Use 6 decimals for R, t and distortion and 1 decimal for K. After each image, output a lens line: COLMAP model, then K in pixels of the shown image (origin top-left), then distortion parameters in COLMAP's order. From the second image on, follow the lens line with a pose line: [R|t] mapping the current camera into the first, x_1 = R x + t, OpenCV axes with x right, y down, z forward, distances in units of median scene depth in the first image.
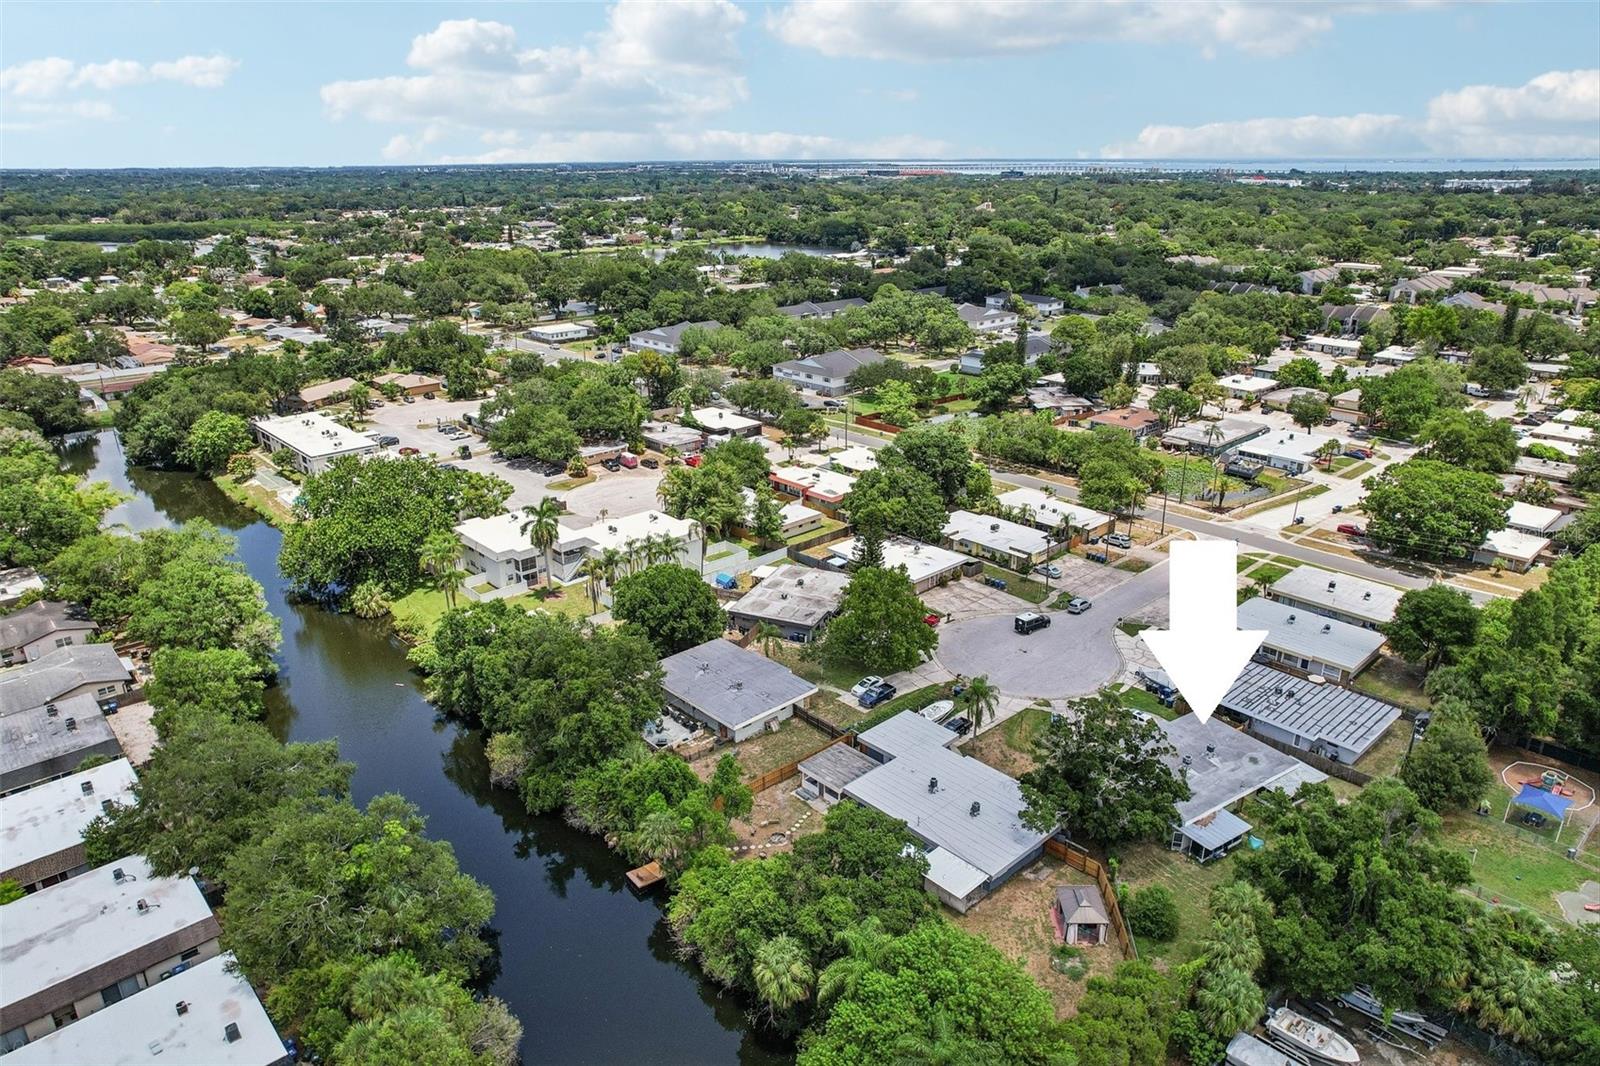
lens RADIAL K [[1021.0, 0, 803.2], [0, 1021.0, 539.1], [0, 0, 1]] dist [-0.060155, 0.047653]
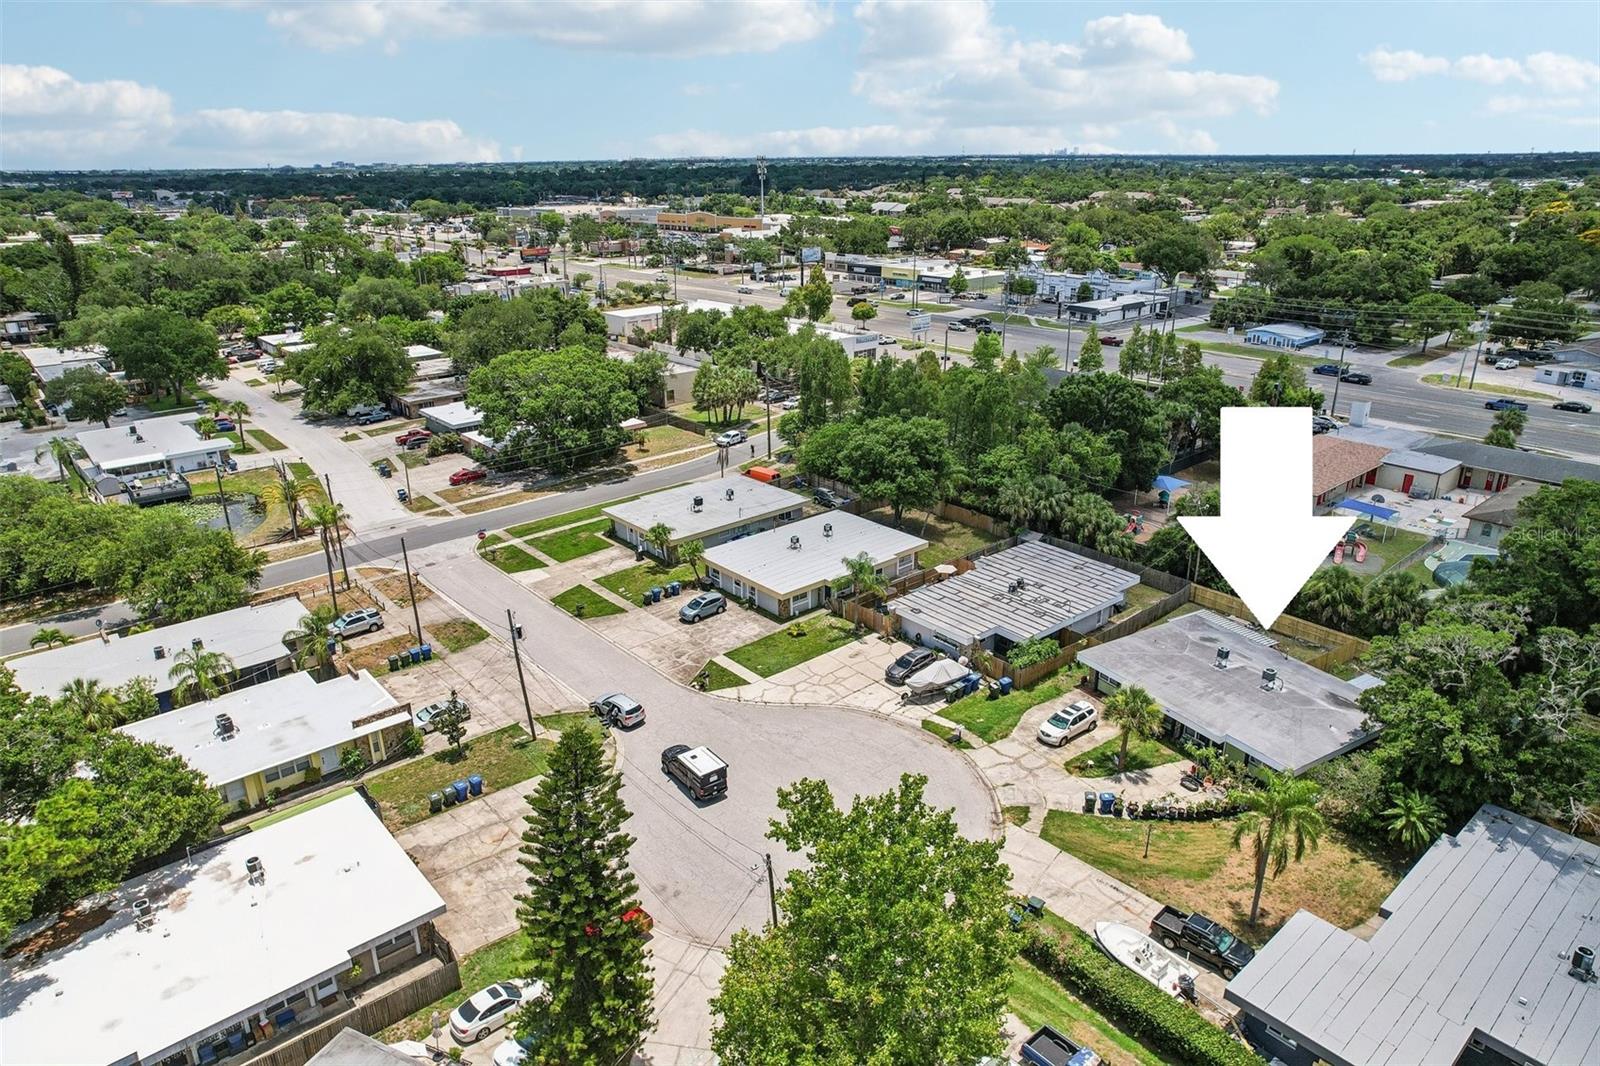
lens RADIAL K [[1021.0, 0, 803.2], [0, 1021.0, 539.1], [0, 0, 1]] dist [-0.060155, 0.047653]
pose [[0.032918, -0.349921, 0.936201, -0.132520], [0.363638, 0.876702, 0.314897, -0.107408], [-0.930958, 0.330073, 0.156104, 0.663743]]
